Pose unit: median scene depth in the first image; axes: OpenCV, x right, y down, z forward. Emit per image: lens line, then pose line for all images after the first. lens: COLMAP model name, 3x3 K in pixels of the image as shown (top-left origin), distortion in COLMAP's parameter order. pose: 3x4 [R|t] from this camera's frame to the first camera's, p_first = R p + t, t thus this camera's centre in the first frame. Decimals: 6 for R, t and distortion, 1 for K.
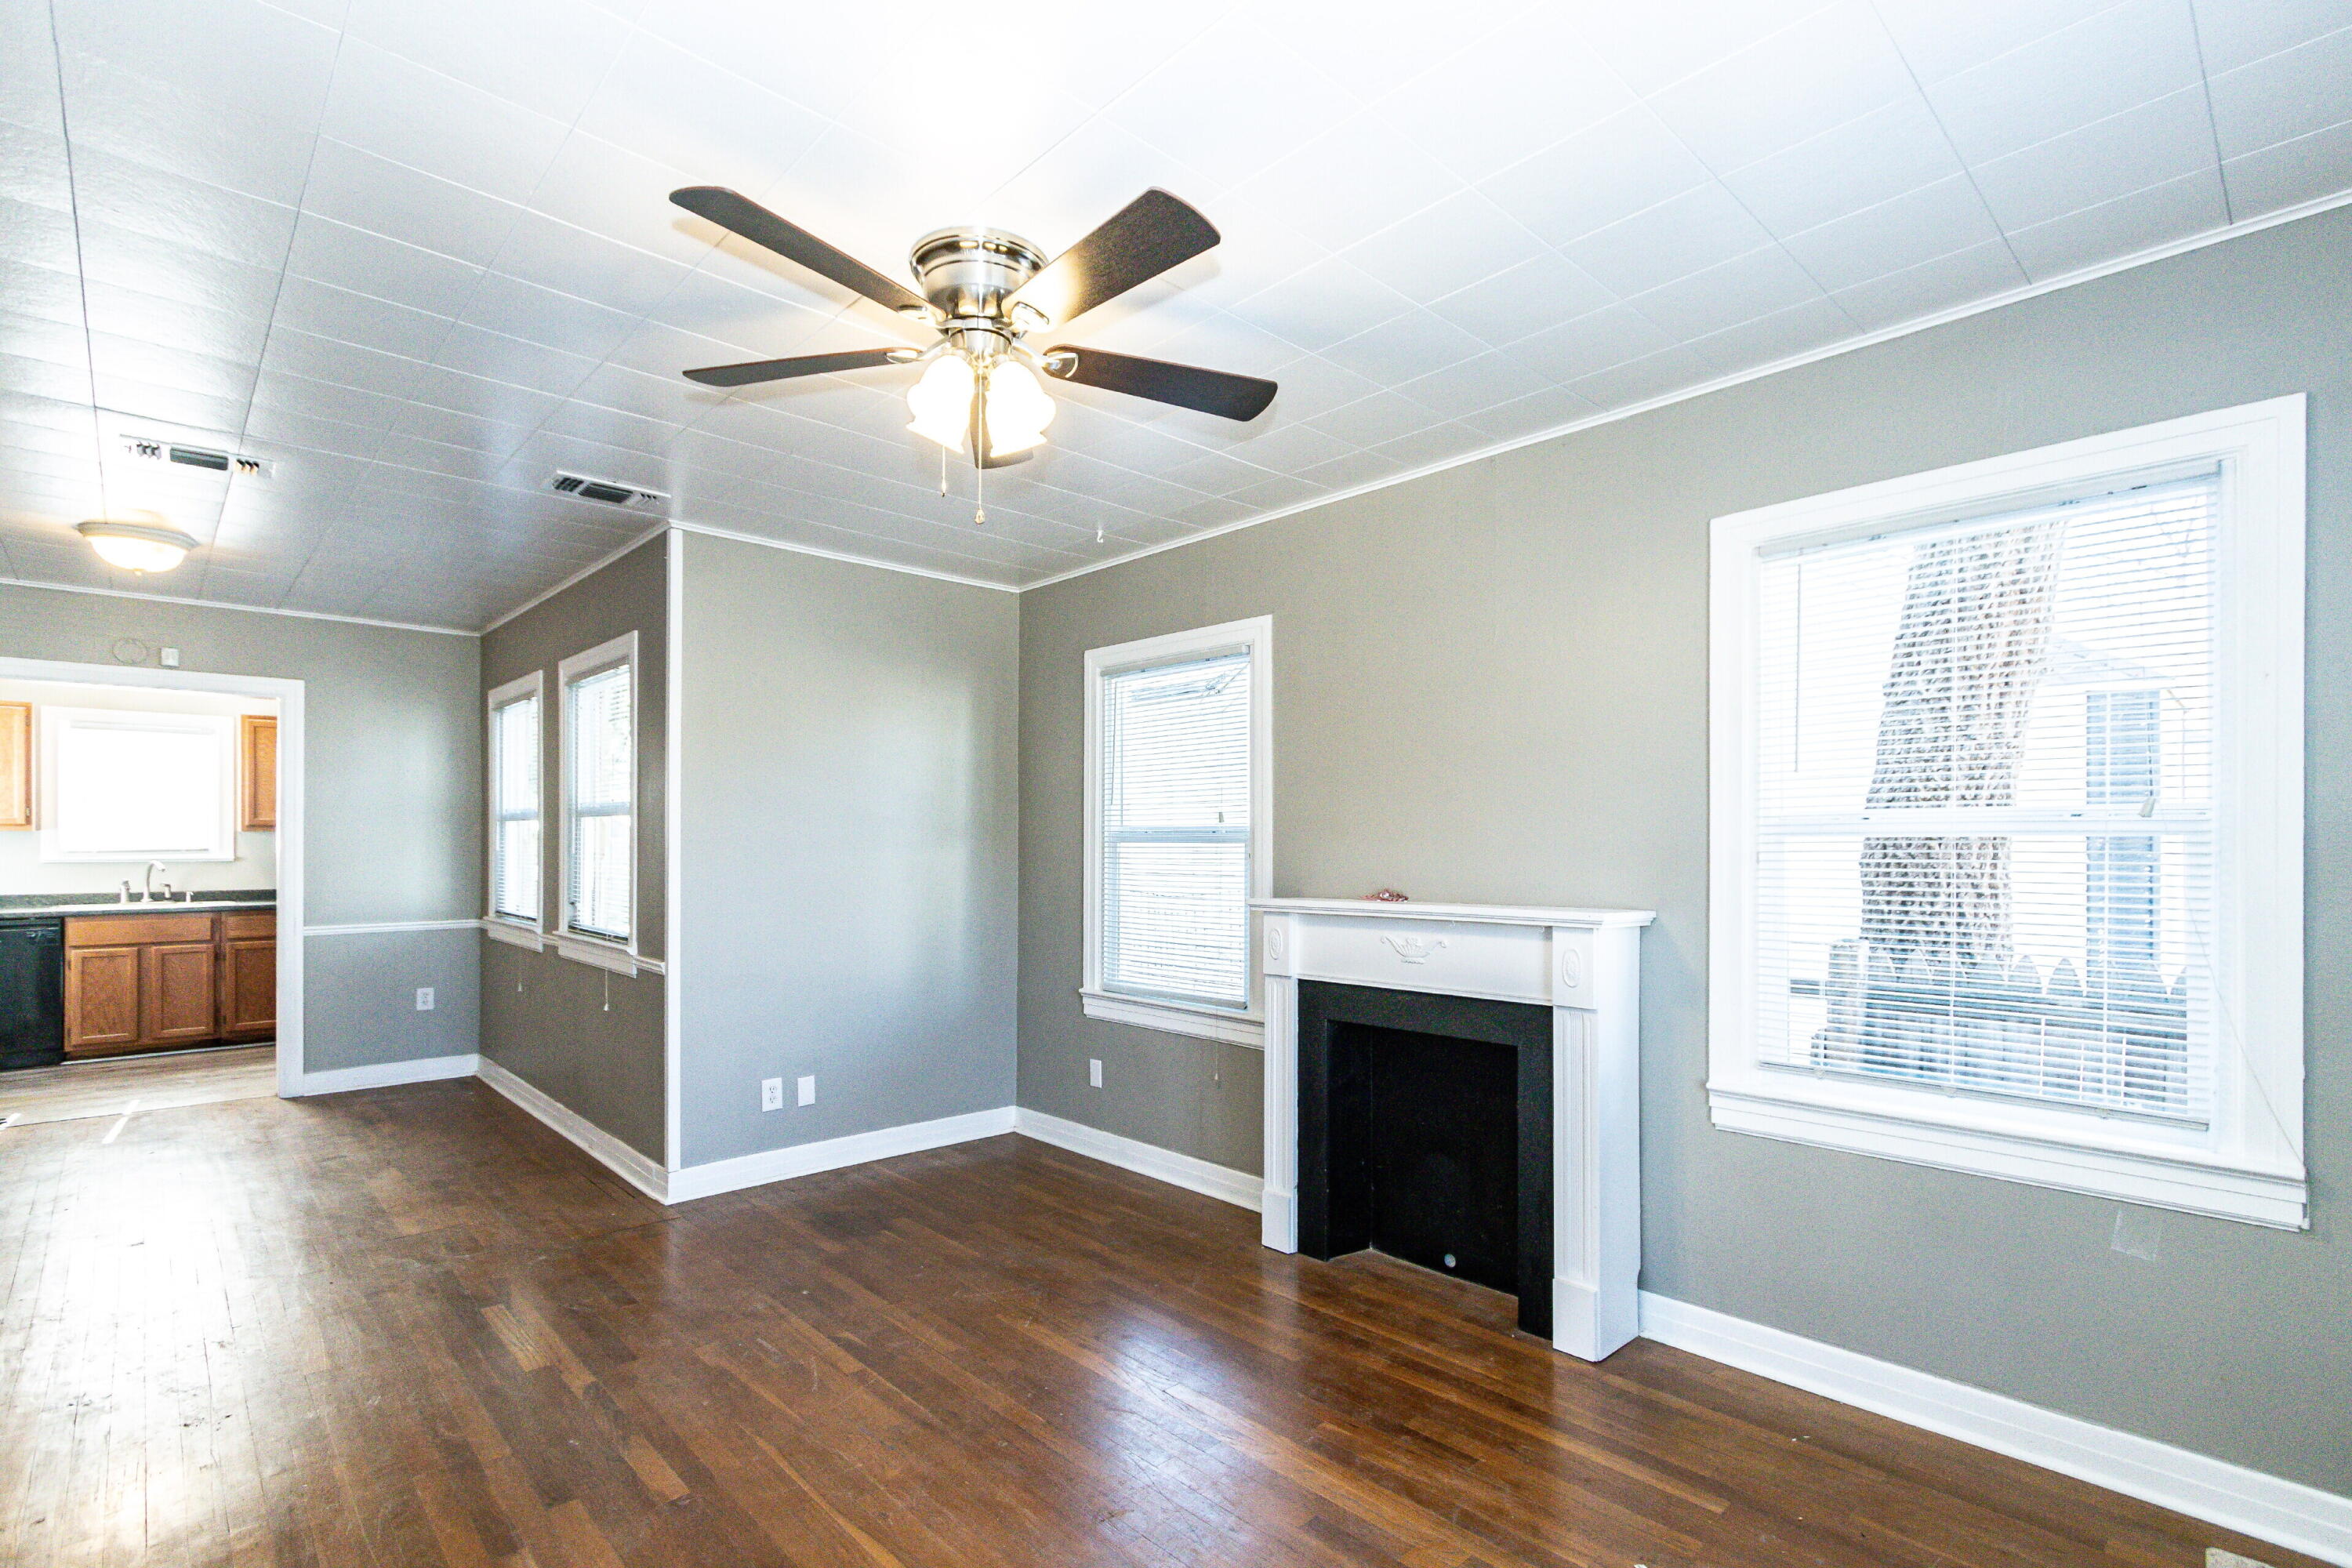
lens RADIAL K [[1074.5, 0, 1179.8], [0, 1074.5, 838.0], [0, 0, 1]] dist [0.006760, -0.002857]
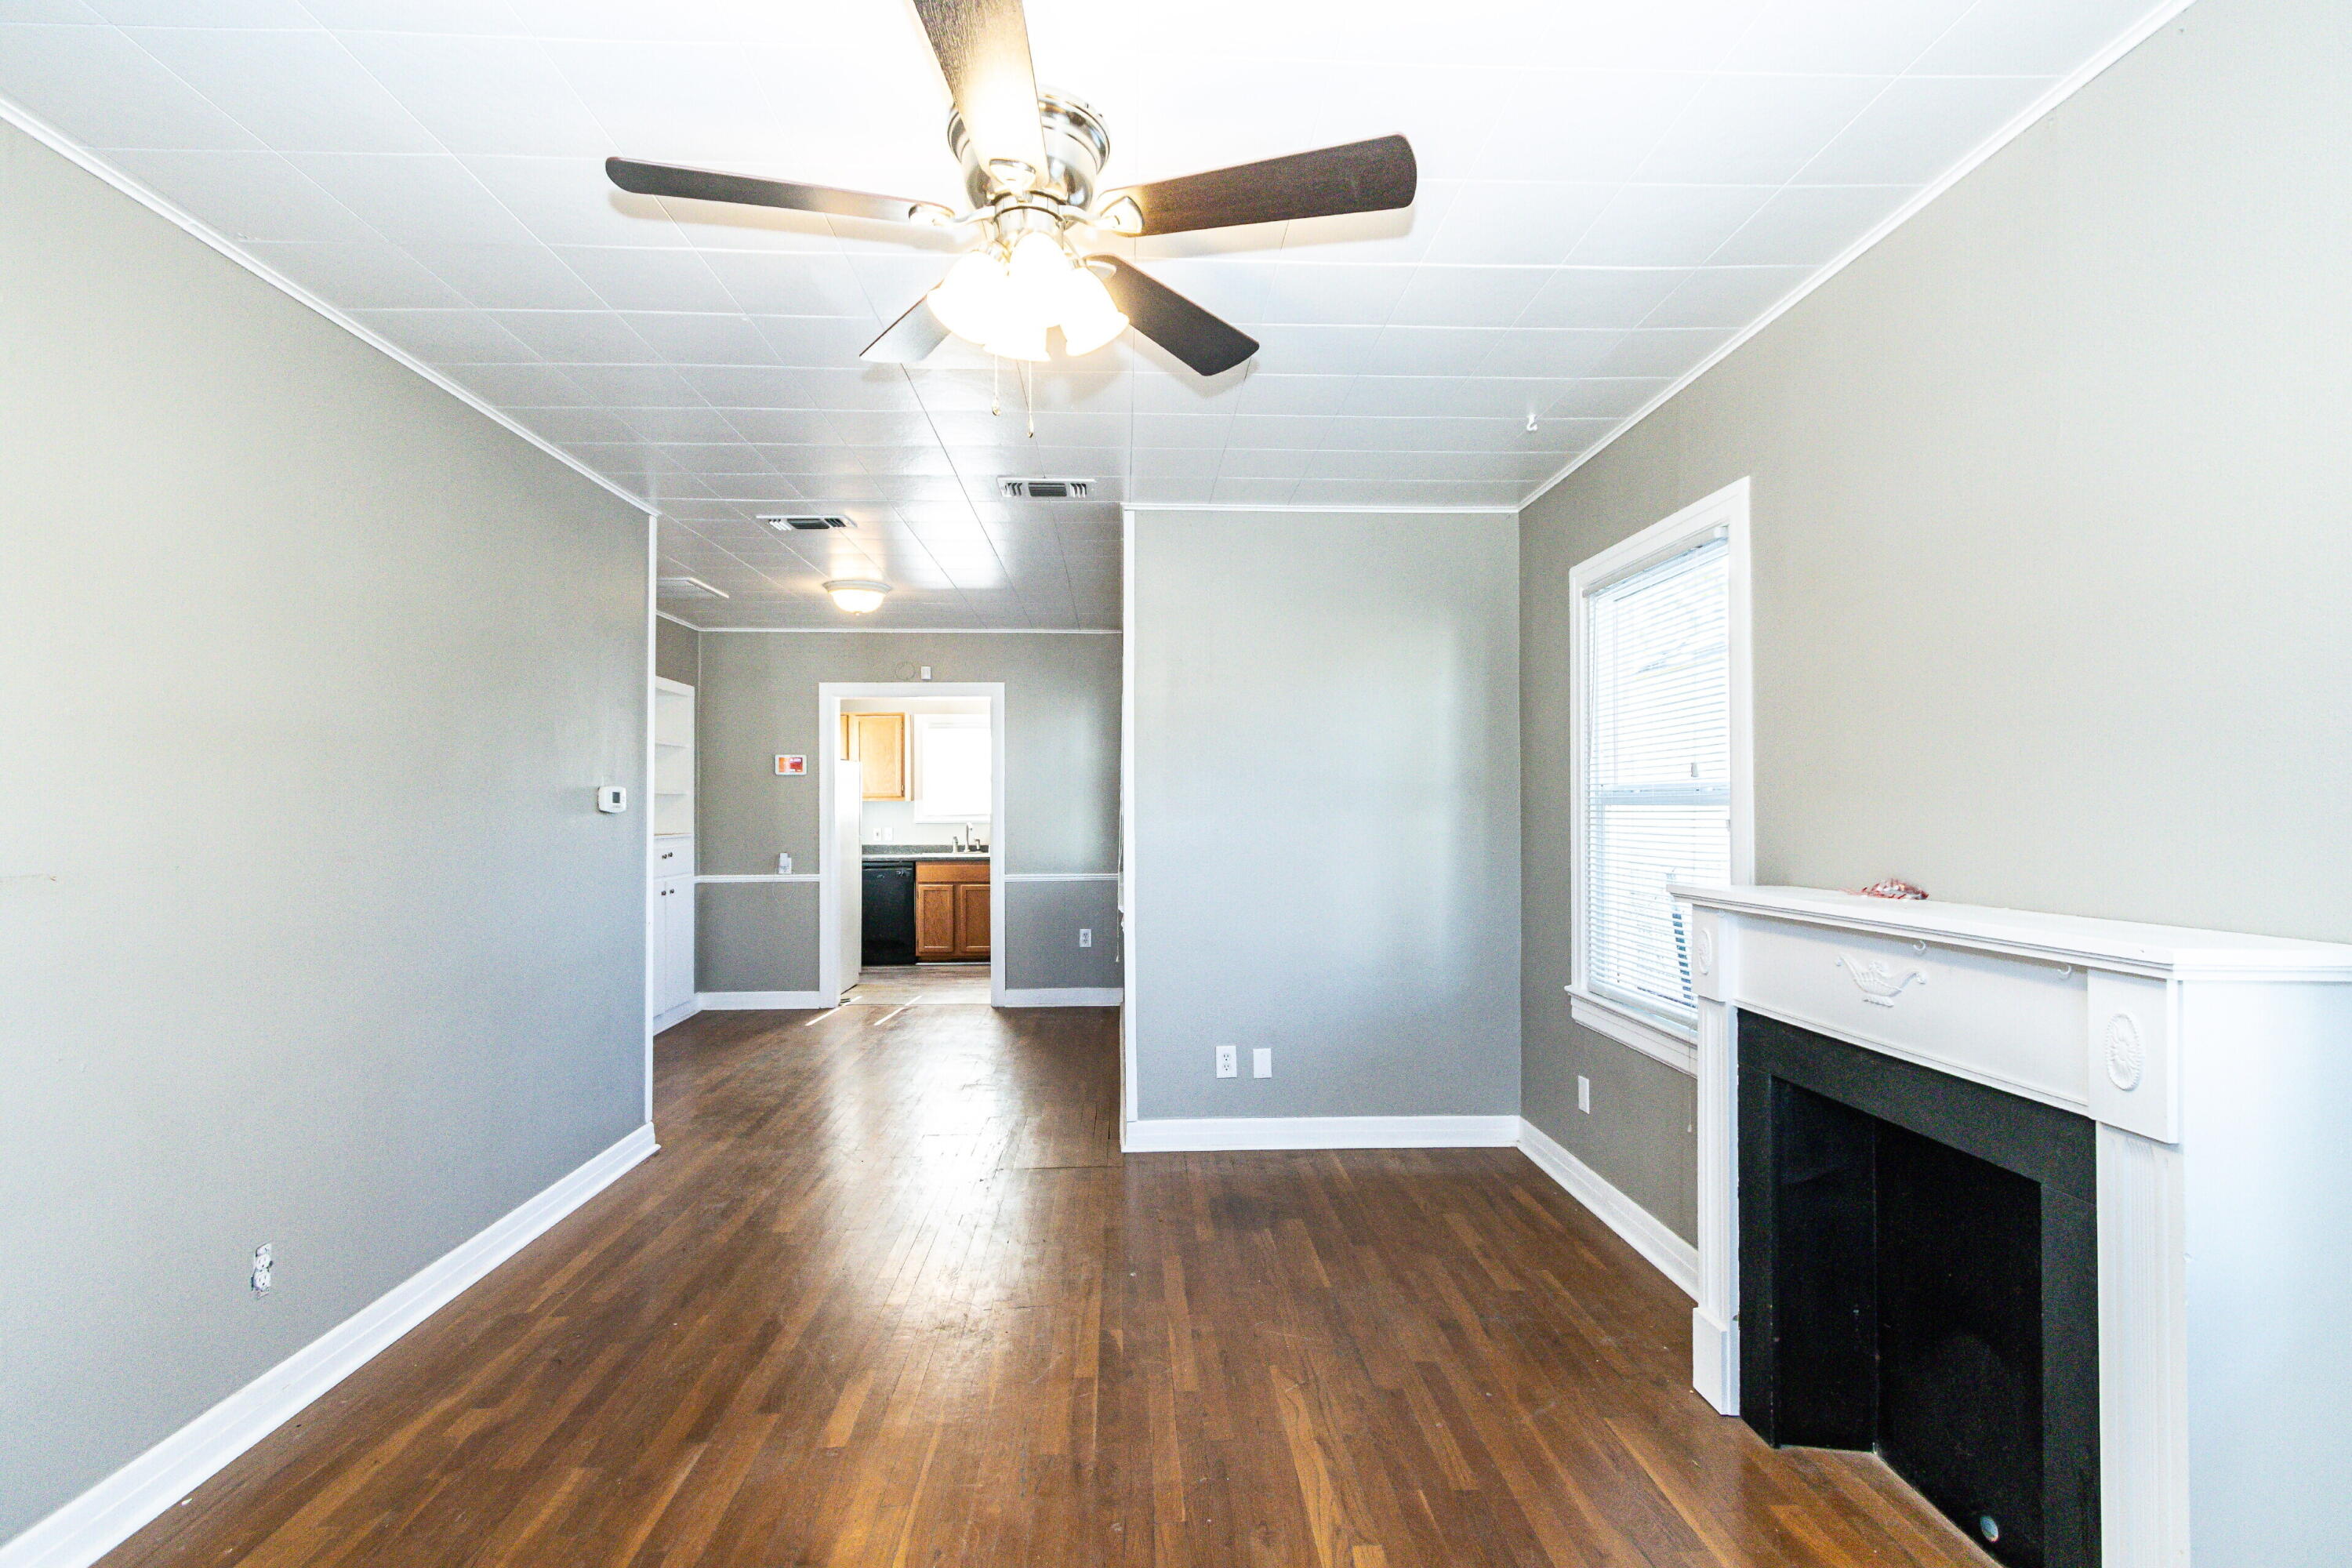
lens RADIAL K [[1074.5, 0, 1191.9], [0, 1074.5, 792.6], [0, 0, 1]] dist [0.006760, -0.002857]
pose [[0.764277, -0.013266, -0.644751, 0.237684], [0.008377, 0.999908, -0.010644, 0.000786], [0.644833, 0.002734, 0.764318, 0.220851]]
